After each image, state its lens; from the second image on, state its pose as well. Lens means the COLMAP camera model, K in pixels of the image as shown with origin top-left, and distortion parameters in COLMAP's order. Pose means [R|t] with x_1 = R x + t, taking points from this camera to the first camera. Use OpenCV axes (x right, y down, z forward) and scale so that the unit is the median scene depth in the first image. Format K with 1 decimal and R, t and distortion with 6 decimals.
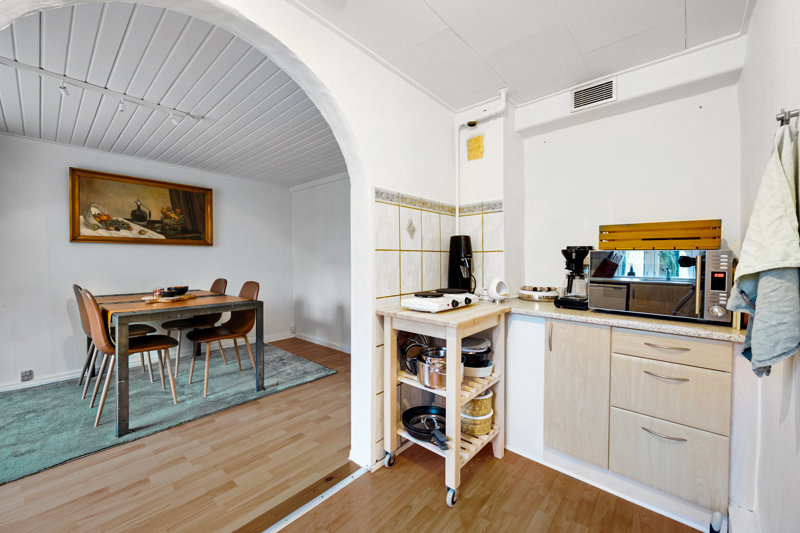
lens RADIAL K [[316.2, 0, 401.4], [0, 316.2, 262.6], [0, 0, 1]] dist [-0.003025, -0.000148]
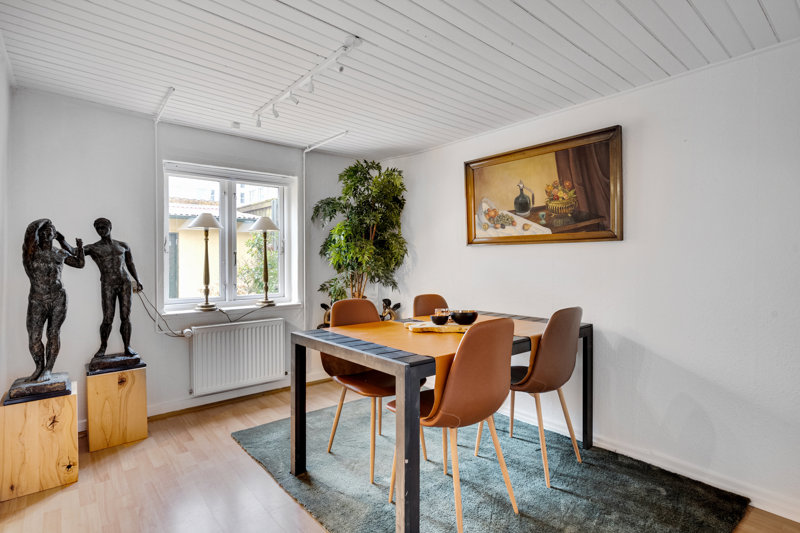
lens RADIAL K [[411.6, 0, 404.2], [0, 411.6, 261.2], [0, 0, 1]] dist [-0.002100, -0.002900]
pose [[-0.159515, -0.002617, -0.987192, 0.104459], [-0.011274, 0.999936, -0.000829, -0.018476], [0.987131, 0.010997, -0.159534, 0.900191]]
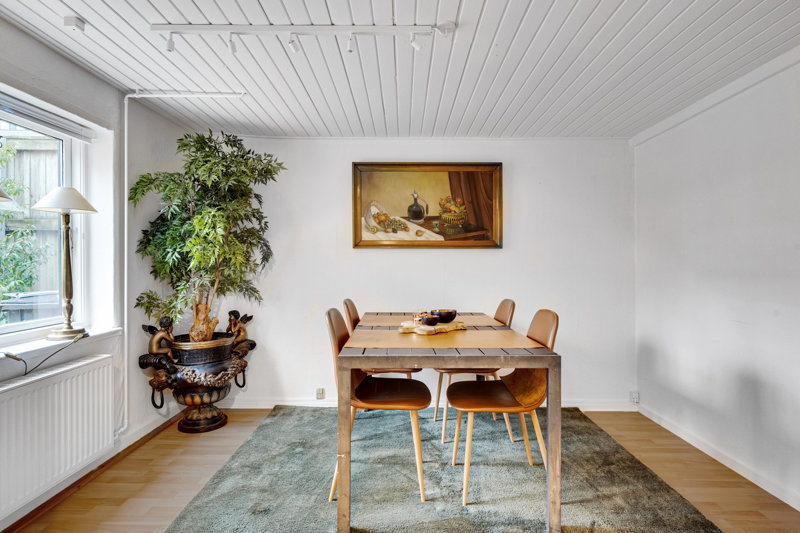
lens RADIAL K [[411.6, 0, 400.2], [0, 411.6, 265.6], [0, 0, 1]] dist [-0.002100, -0.002900]
pose [[0.649964, -0.000265, -0.759965, -0.093626], [-0.007736, 0.999946, -0.006965, -0.010255], [0.759926, 0.010406, 0.649927, 0.322600]]
